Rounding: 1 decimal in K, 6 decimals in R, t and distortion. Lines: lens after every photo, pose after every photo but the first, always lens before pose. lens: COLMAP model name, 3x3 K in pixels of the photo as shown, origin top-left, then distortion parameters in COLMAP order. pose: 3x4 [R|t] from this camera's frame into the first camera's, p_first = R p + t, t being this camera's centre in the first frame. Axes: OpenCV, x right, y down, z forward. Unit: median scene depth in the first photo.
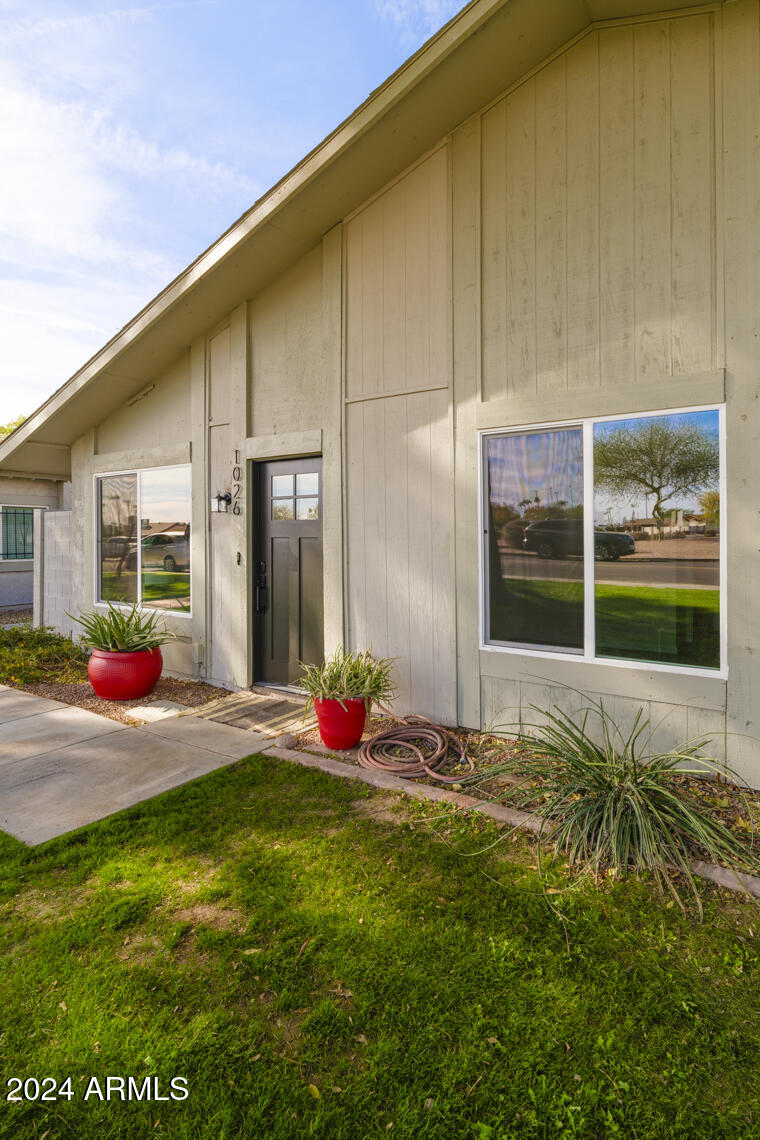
lens RADIAL K [[525.4, 0, 382.4], [0, 525.4, 539.5], [0, 0, 1]] dist [-0.000710, 0.000212]
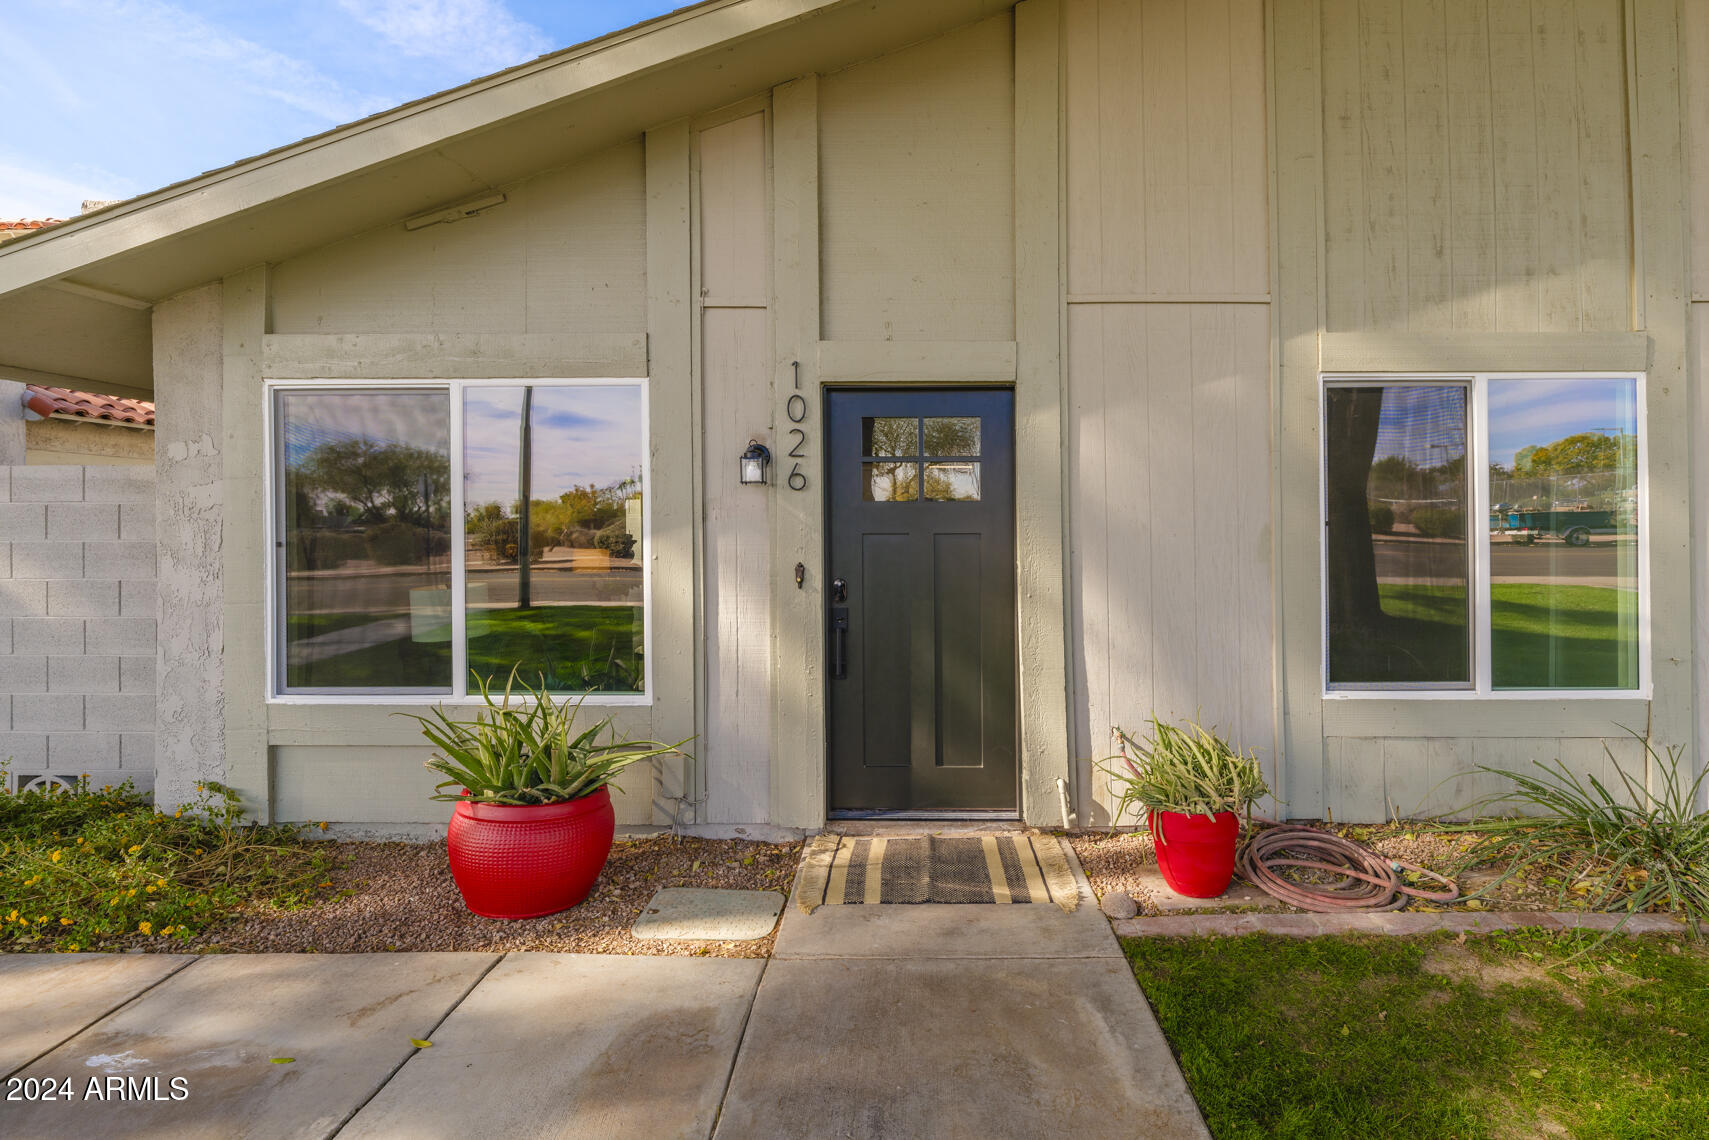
lens RADIAL K [[809.6, 0, 857.6], [0, 809.6, 532.3], [0, 0, 1]] dist [0.002858, -0.000513]
pose [[0.857402, -0.001955, 0.514643, -0.883999], [0.006544, 0.999953, -0.007103, -0.000221], [-0.514606, 0.009458, 0.857375, 0.427341]]
